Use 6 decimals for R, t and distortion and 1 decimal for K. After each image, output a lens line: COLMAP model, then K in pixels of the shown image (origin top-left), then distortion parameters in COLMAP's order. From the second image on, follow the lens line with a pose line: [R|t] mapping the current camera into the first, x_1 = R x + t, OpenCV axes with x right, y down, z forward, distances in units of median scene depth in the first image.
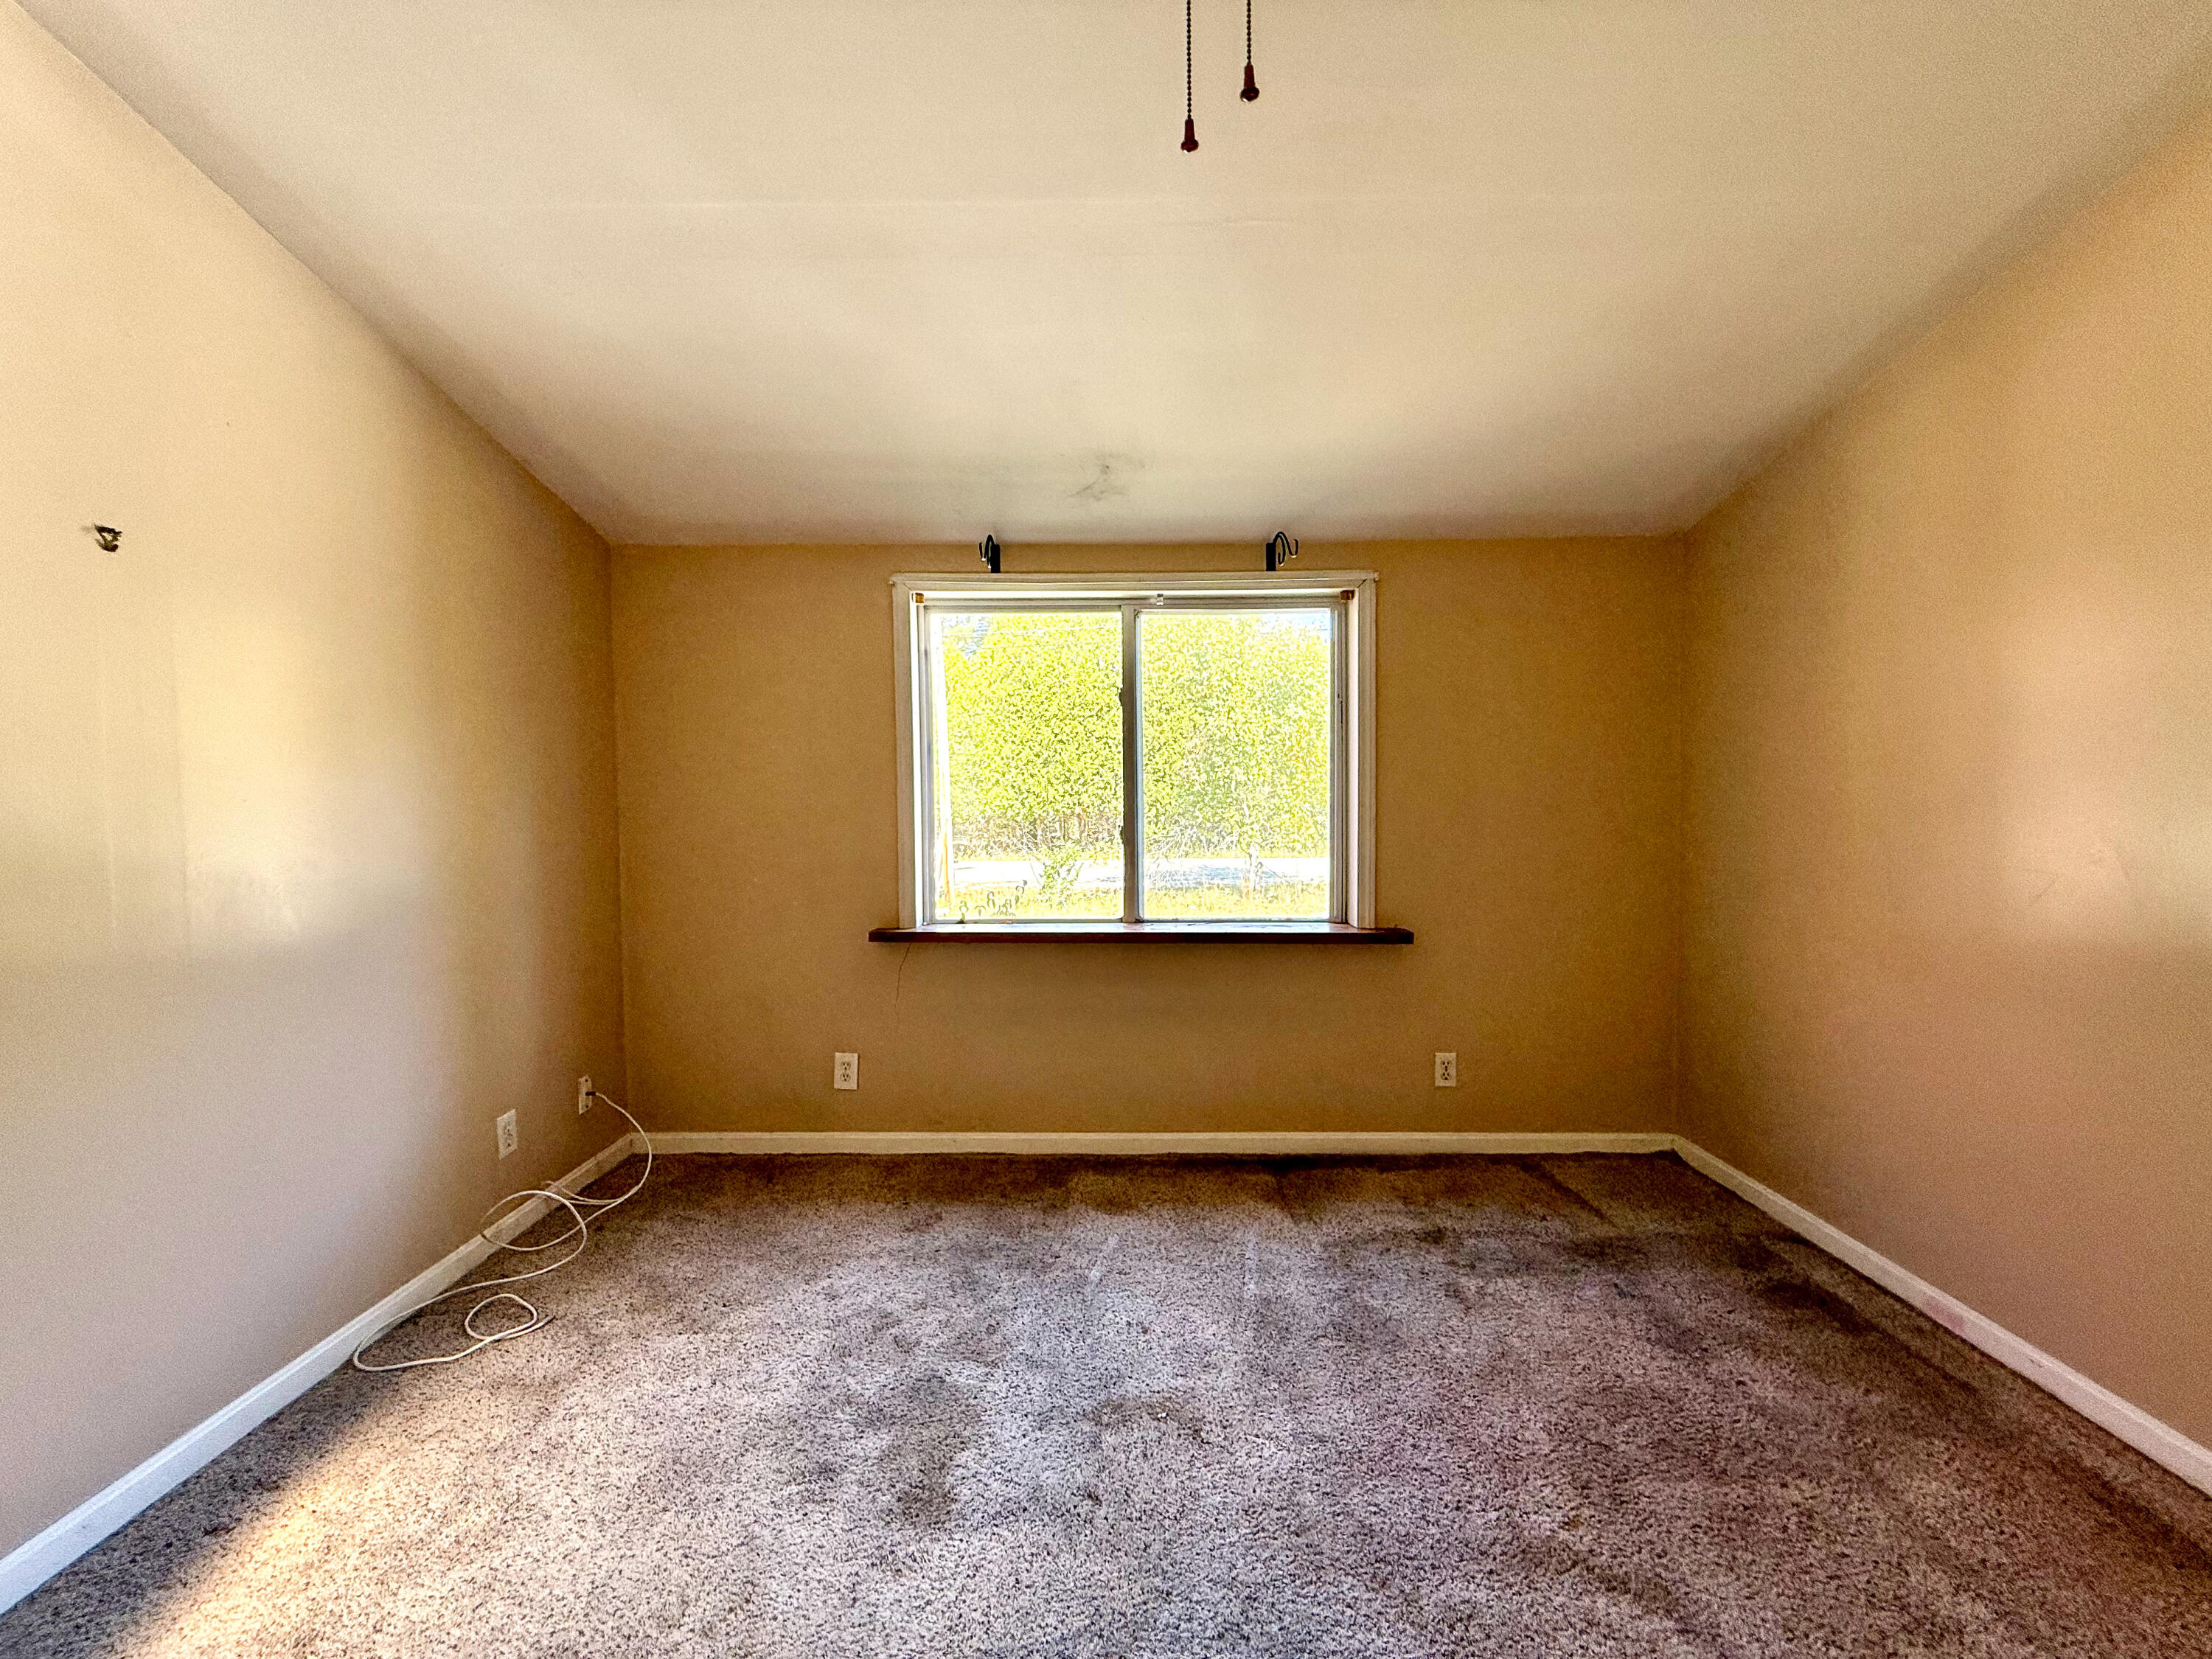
lens RADIAL K [[879.2, 0, 1118.5], [0, 879.2, 835.8], [0, 0, 1]] dist [0.000212, -0.000972]
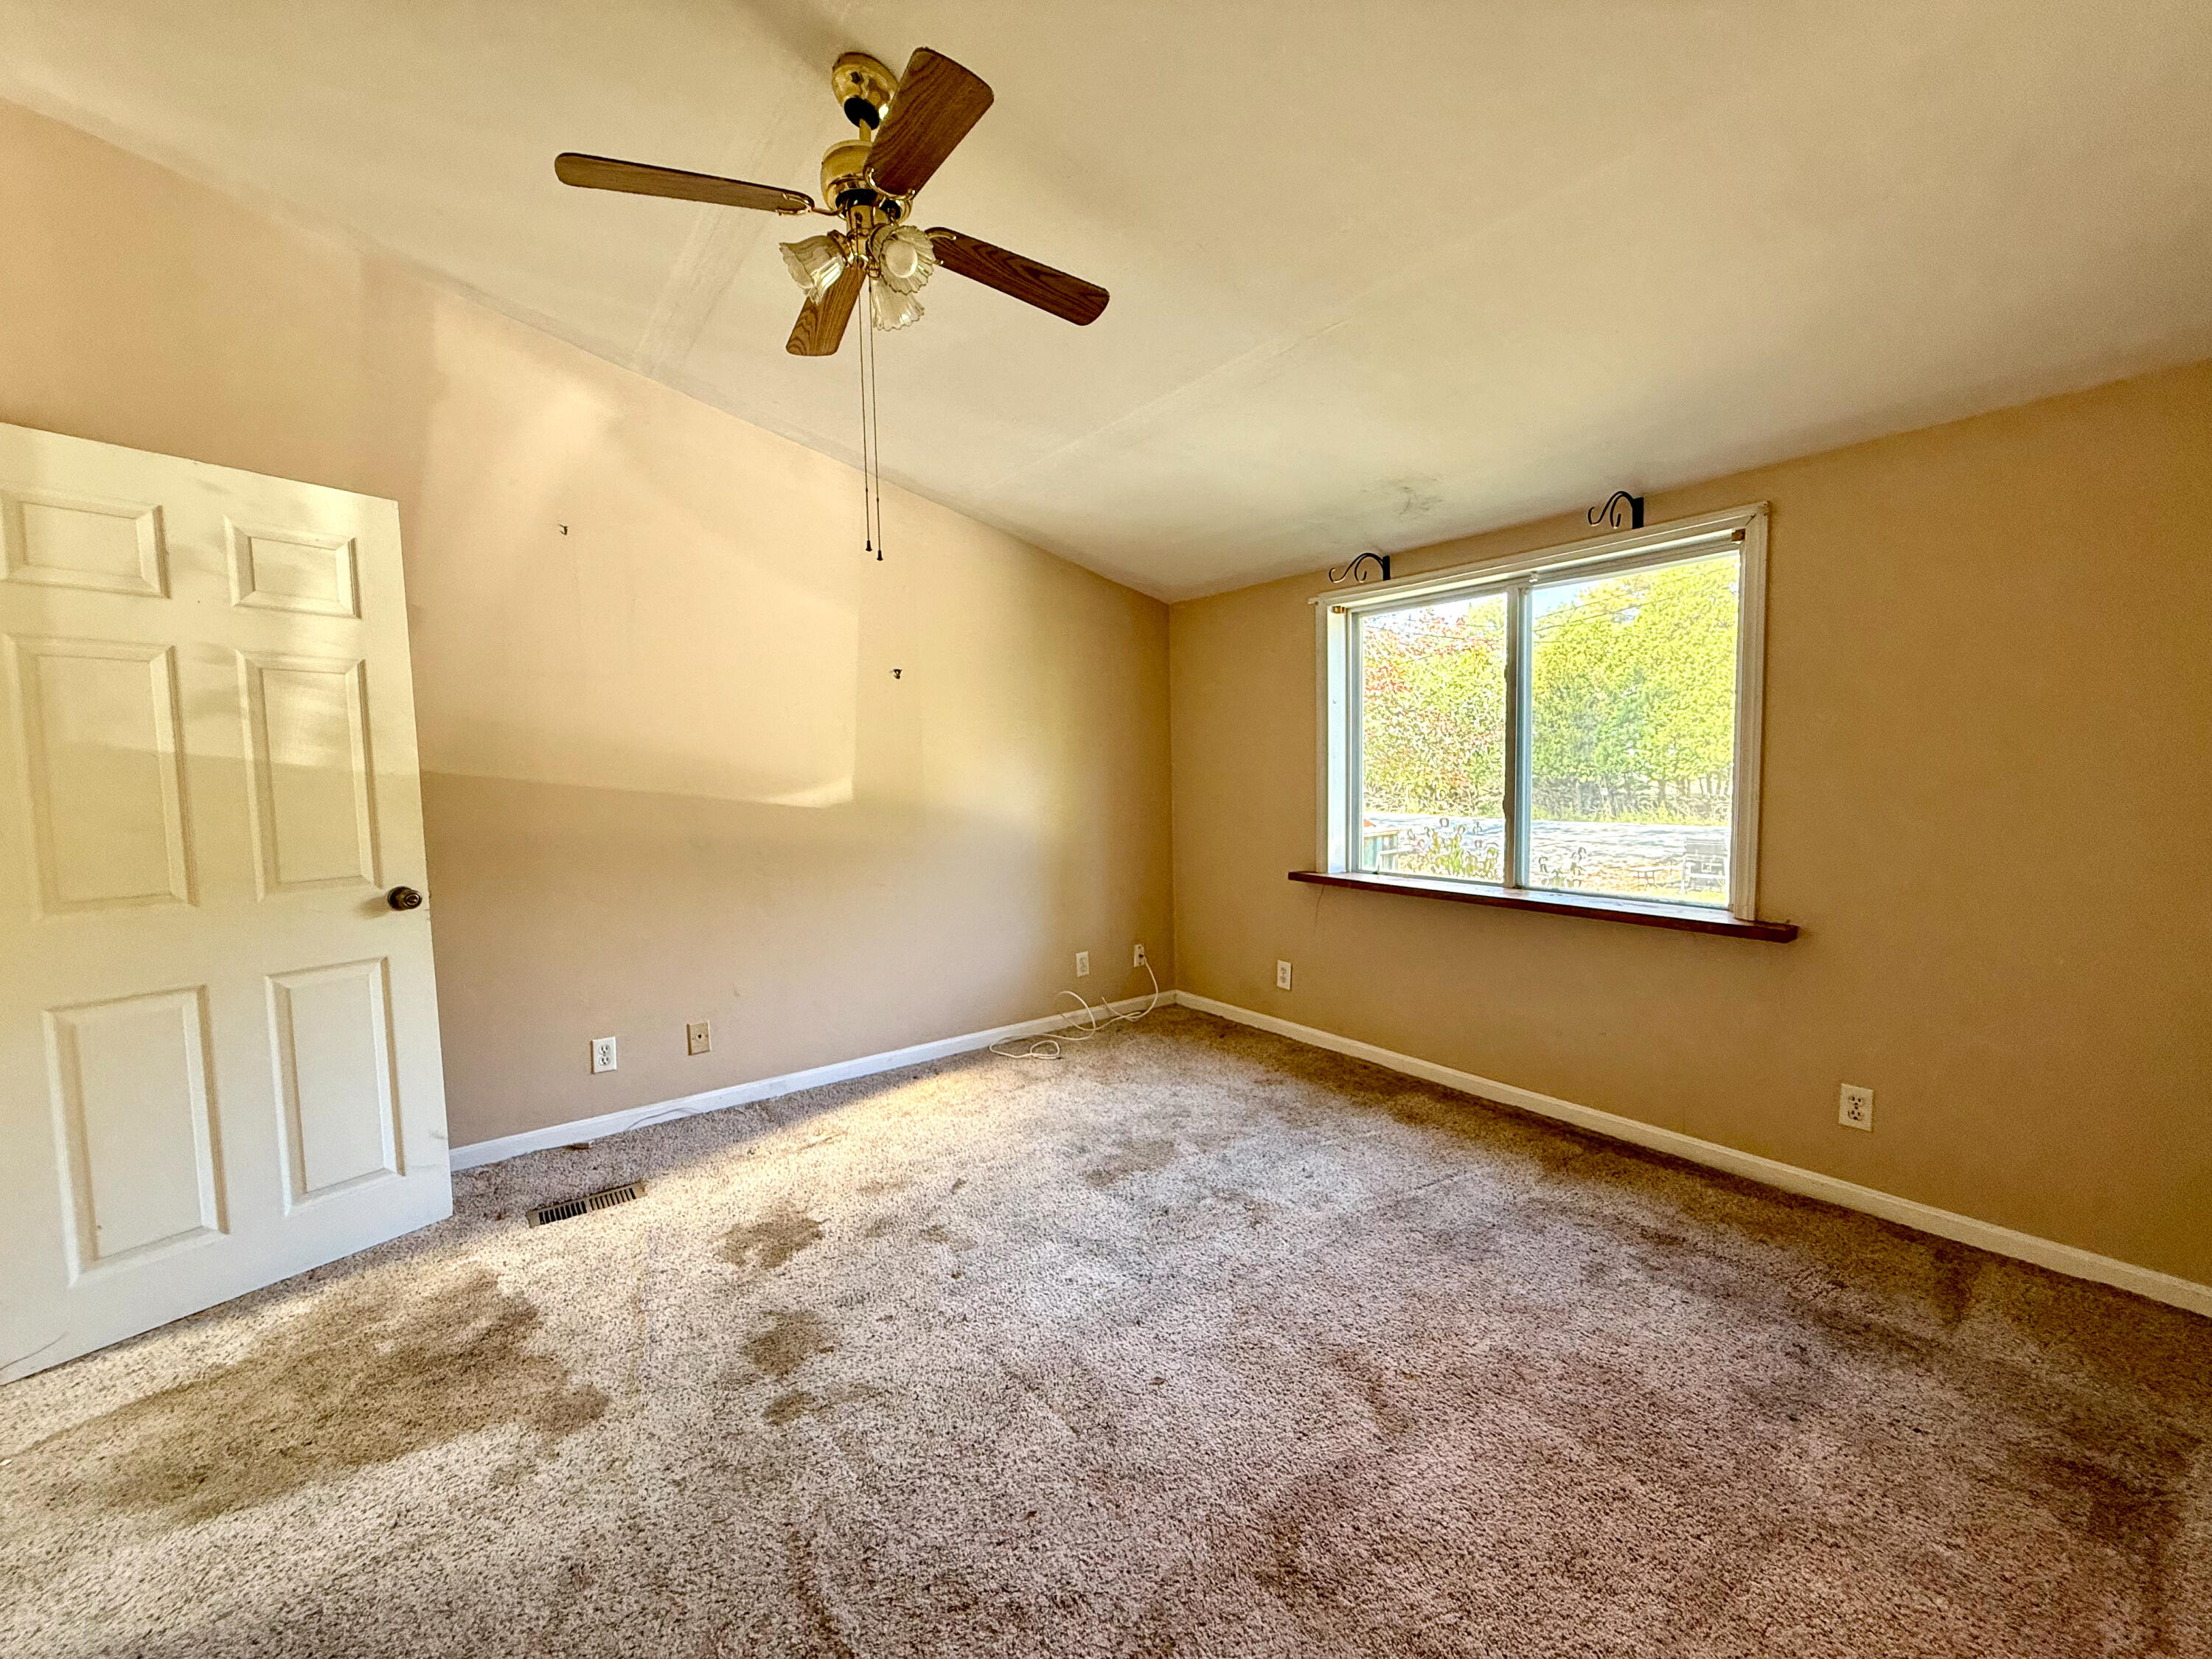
lens RADIAL K [[879.2, 0, 1096.5], [0, 879.2, 839.9], [0, 0, 1]] dist [0.000212, -0.000972]
pose [[0.609003, 0.060349, -0.790869, 0.614883], [-0.017060, 0.997867, 0.063008, -0.019066], [0.792984, -0.024880, 0.608734, -0.040695]]
